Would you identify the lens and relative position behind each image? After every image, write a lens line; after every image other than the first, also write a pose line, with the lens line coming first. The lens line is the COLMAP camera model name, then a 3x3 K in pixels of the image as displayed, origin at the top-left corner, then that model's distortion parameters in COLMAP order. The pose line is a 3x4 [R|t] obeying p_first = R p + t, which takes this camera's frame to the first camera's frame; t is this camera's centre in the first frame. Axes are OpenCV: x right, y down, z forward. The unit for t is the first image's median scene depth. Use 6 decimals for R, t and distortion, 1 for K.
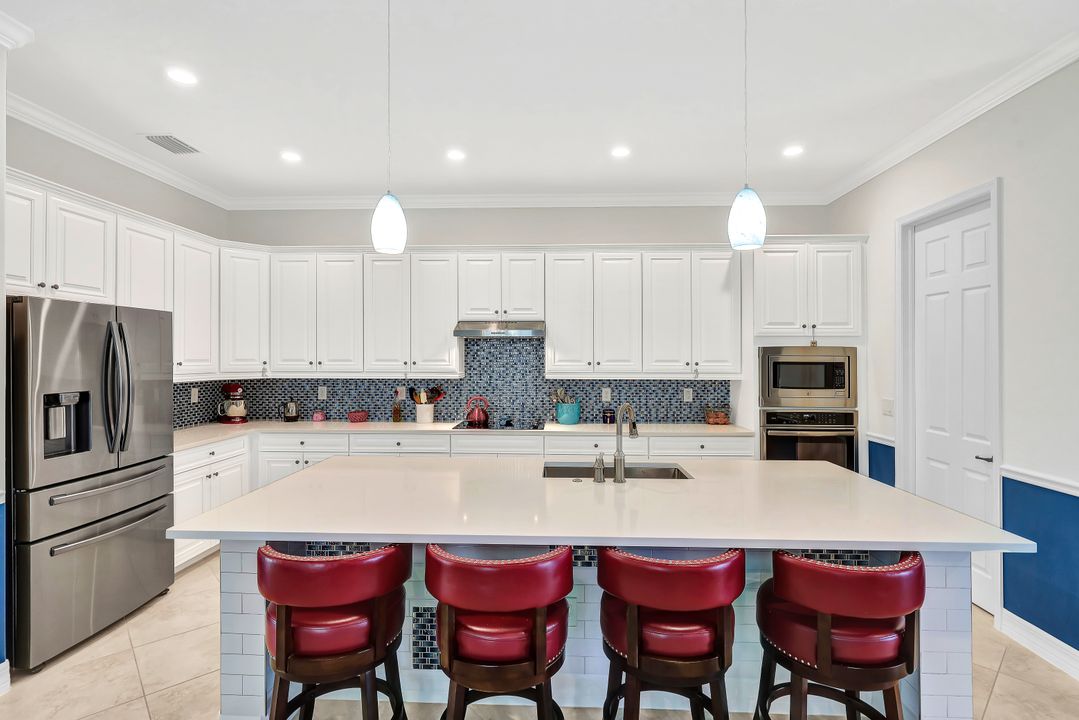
lens RADIAL K [[519.5, 0, 535.6], [0, 519.5, 352.8], [0, 0, 1]] dist [0.001081, -0.001046]
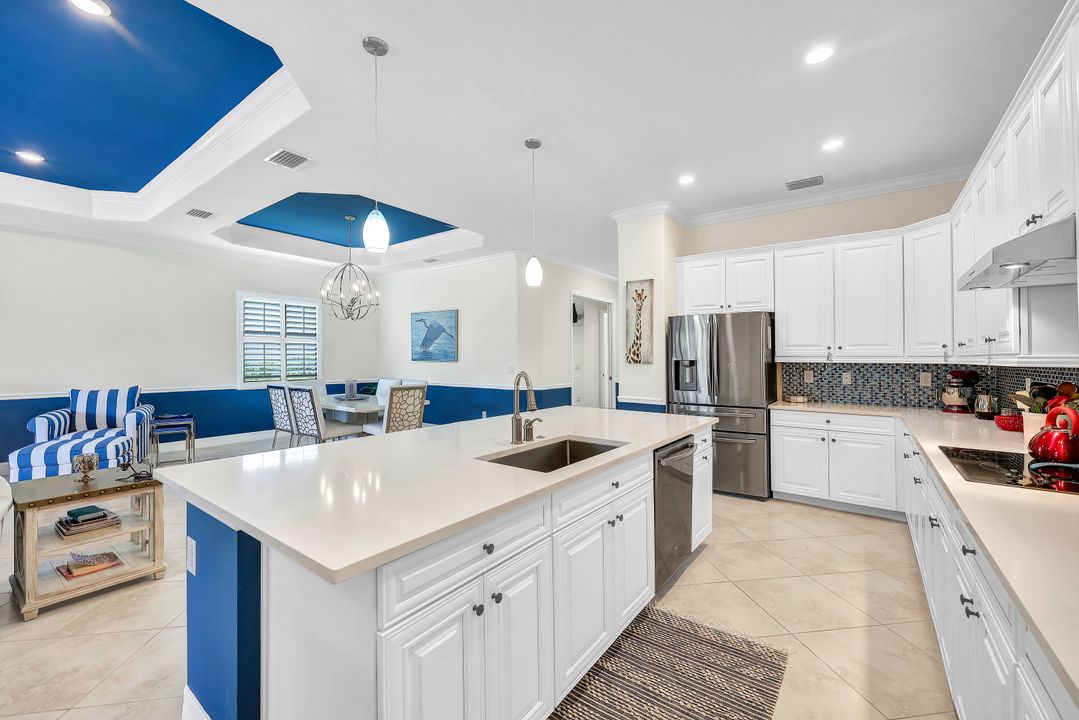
lens RADIAL K [[443.7, 0, 543.5], [0, 443.7, 360.4], [0, 0, 1]] dist [0.002039, -0.000795]
pose [[-0.559038, 0.002726, -0.829138, 0.501579], [0.003297, 0.999994, 0.001065, 0.041364], [0.829136, -0.002138, -0.559043, 0.867794]]
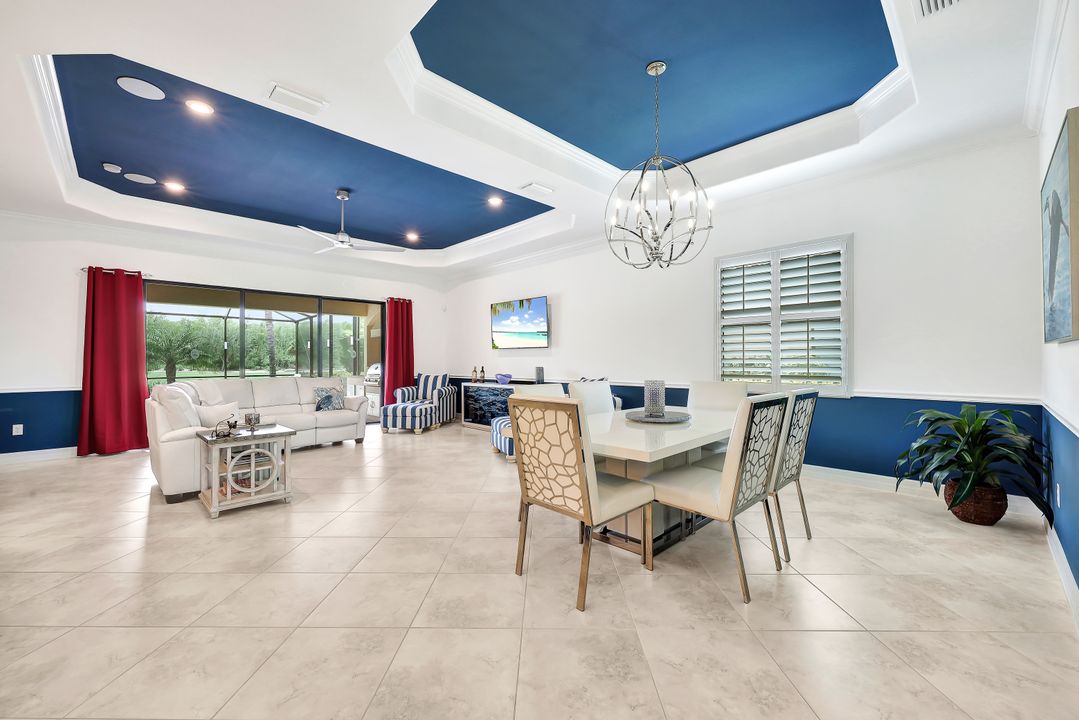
lens RADIAL K [[443.7, 0, 541.9], [0, 443.7, 357.5], [0, 0, 1]] dist [0.002039, -0.000795]
pose [[-0.722054, 0.006475, 0.691807, -0.645433], [-0.002318, 0.999928, -0.011779, 0.069349], [-0.691833, -0.010108, -0.721987, 0.256808]]
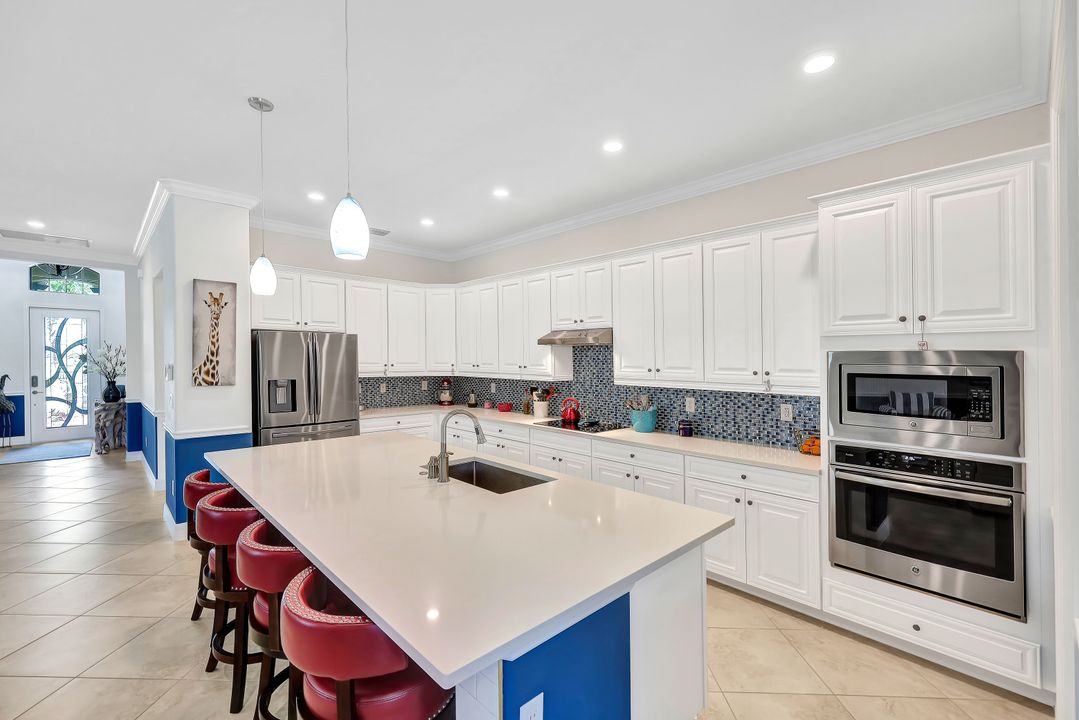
lens RADIAL K [[451.4, 0, 537.3], [0, 451.4, 361.4], [0, 0, 1]] dist [-0.001332, -0.000331]
pose [[0.721088, 0.006897, -0.692809, 0.527324], [0.001242, 0.999936, 0.011247, -0.005064], [0.692842, -0.008971, 0.721034, 0.260147]]
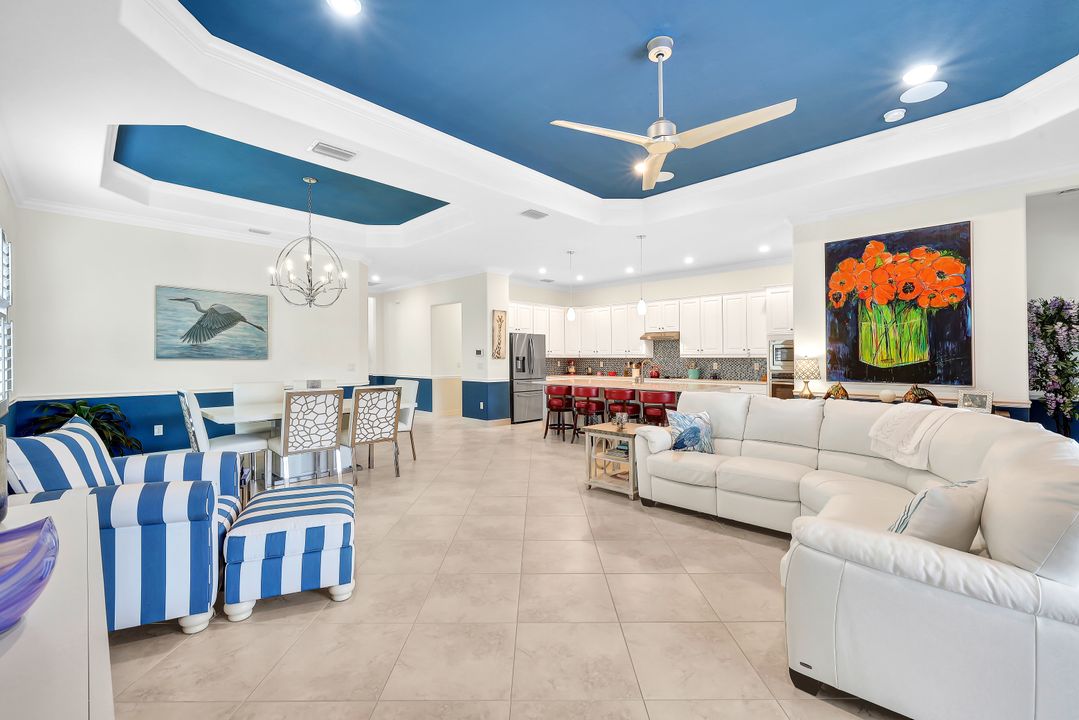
lens RADIAL K [[443.7, 0, 546.5], [0, 443.7, 363.5], [0, 0, 1]] dist [0.002039, -0.000795]
pose [[0.747026, 0.006487, -0.664763, 0.859964], [0.005571, 0.999856, 0.016016, 0.042543], [0.664771, -0.015668, 0.746883, -0.802250]]
